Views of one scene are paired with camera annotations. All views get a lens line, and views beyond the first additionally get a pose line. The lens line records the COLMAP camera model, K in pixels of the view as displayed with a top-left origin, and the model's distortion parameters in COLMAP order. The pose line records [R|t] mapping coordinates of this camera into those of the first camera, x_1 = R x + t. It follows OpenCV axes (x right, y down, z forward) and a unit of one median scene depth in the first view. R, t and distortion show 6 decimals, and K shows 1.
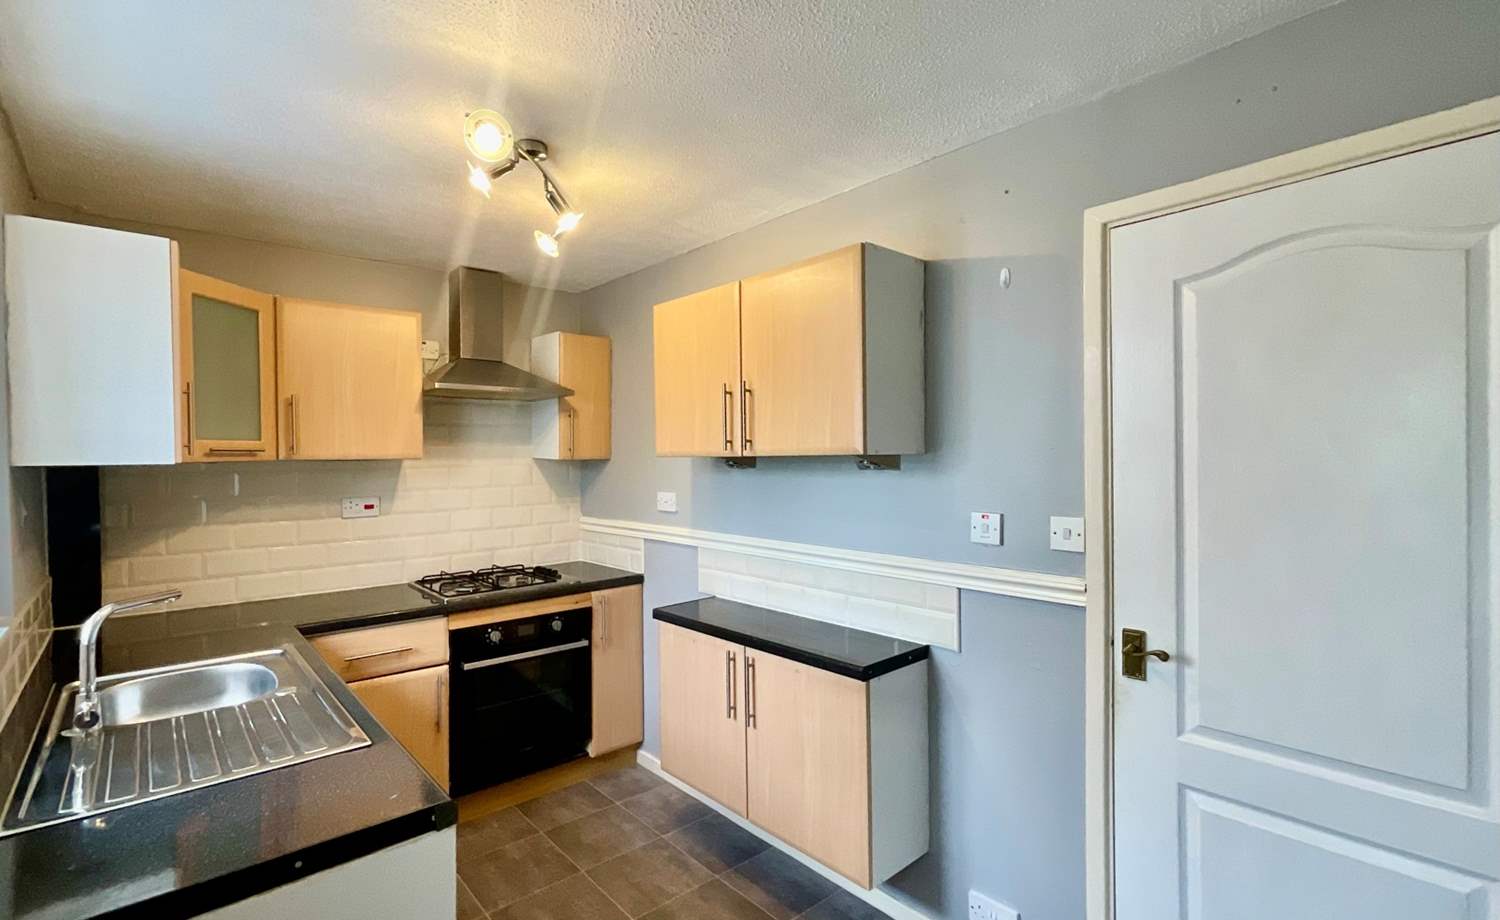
lens RADIAL K [[682.5, 0, 750.0], [0, 682.5, 460.0], [0, 0, 1]] dist [-0.000836, 0.000594]
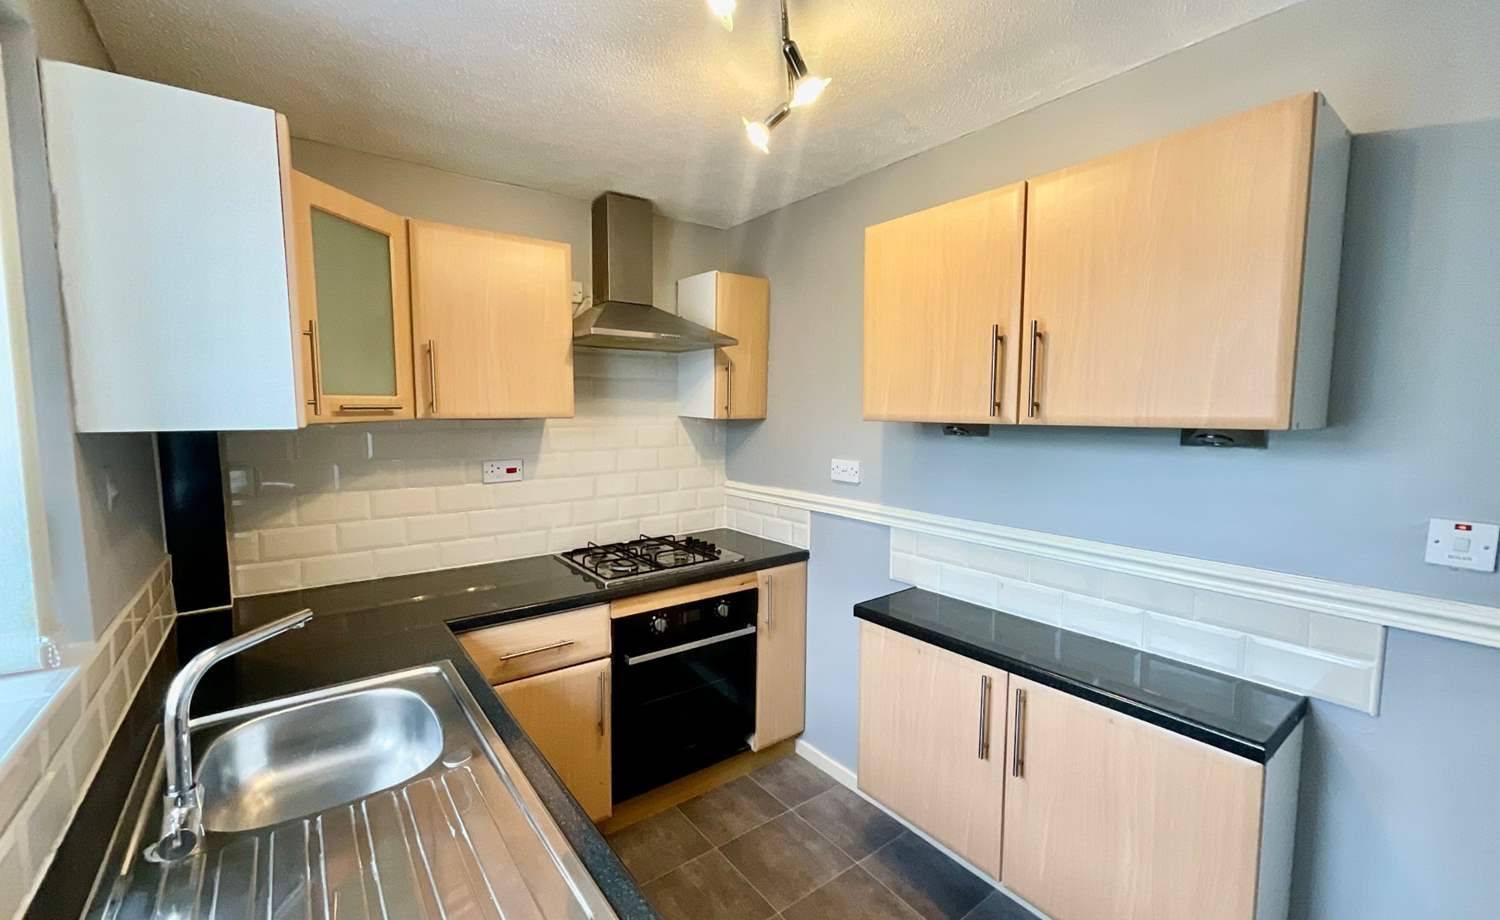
lens RADIAL K [[608.6, 0, 750.0], [0, 608.6, 460.0], [0, 0, 1]] dist [-0.002096, -0.000195]
pose [[0.997032, 0.018825, -0.074649, -0.210626], [-0.012821, 0.996704, 0.080110, -0.013797], [0.075911, -0.078915, 0.993987, 0.263690]]
